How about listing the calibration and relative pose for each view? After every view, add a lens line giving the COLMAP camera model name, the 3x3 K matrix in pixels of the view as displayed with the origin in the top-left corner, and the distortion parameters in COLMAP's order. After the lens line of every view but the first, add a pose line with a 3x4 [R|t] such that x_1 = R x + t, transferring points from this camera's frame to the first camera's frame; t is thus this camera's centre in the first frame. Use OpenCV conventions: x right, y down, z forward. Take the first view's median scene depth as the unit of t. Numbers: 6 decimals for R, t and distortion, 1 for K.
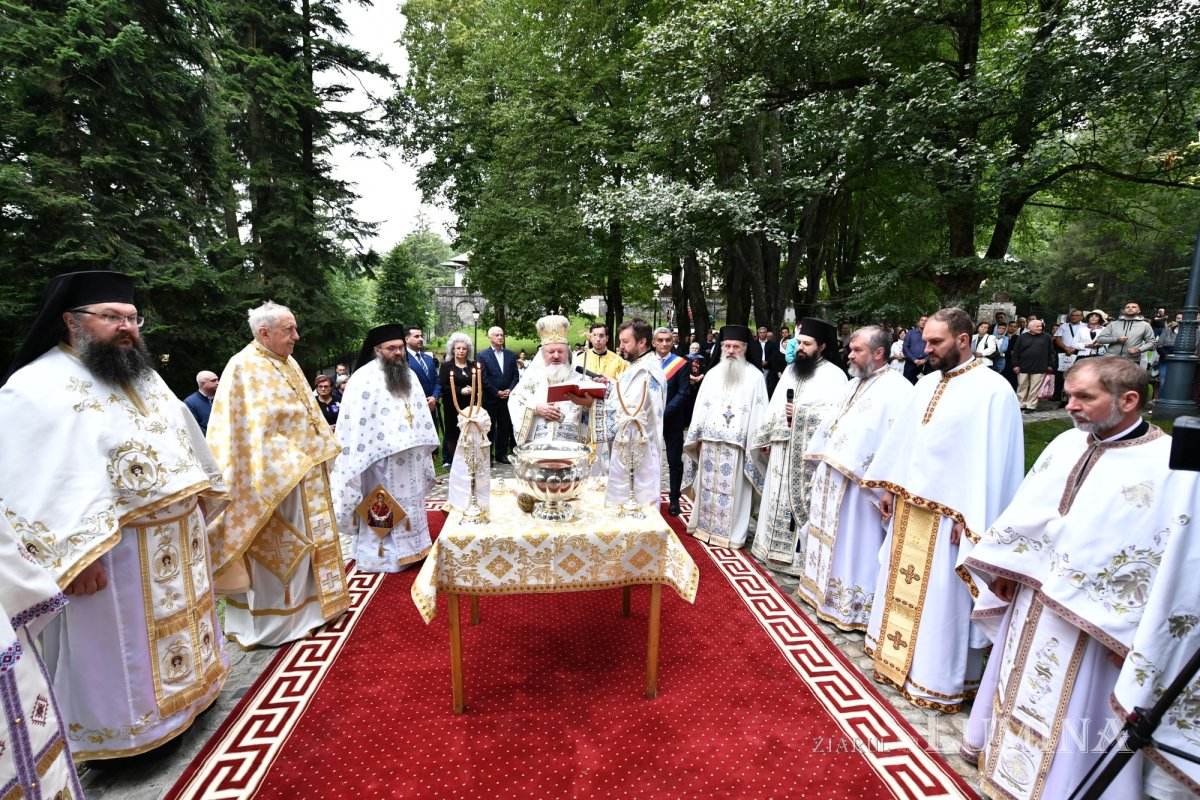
lens RADIAL K [[513.7, 0, 603.5], [0, 513.7, 404.8], [0, 0, 1]] dist [-0.003762, -0.000682]
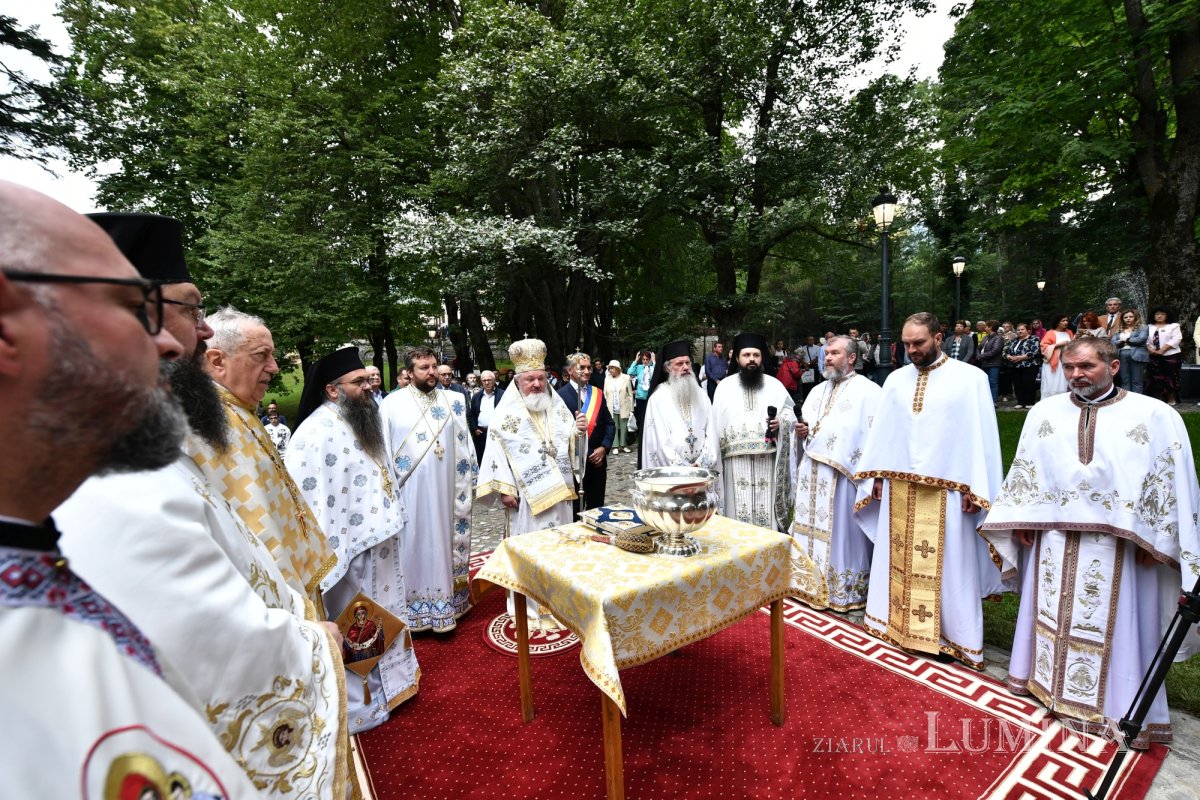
lens RADIAL K [[526.6, 0, 600.0], [0, 526.6, 398.0], [0, 0, 1]] dist [0.000405, -0.000722]
pose [[0.899577, -0.071740, 0.430830, -0.146550], [0.113497, 0.990928, -0.071978, 0.002369], [-0.421758, 0.113648, 0.899558, 0.057776]]
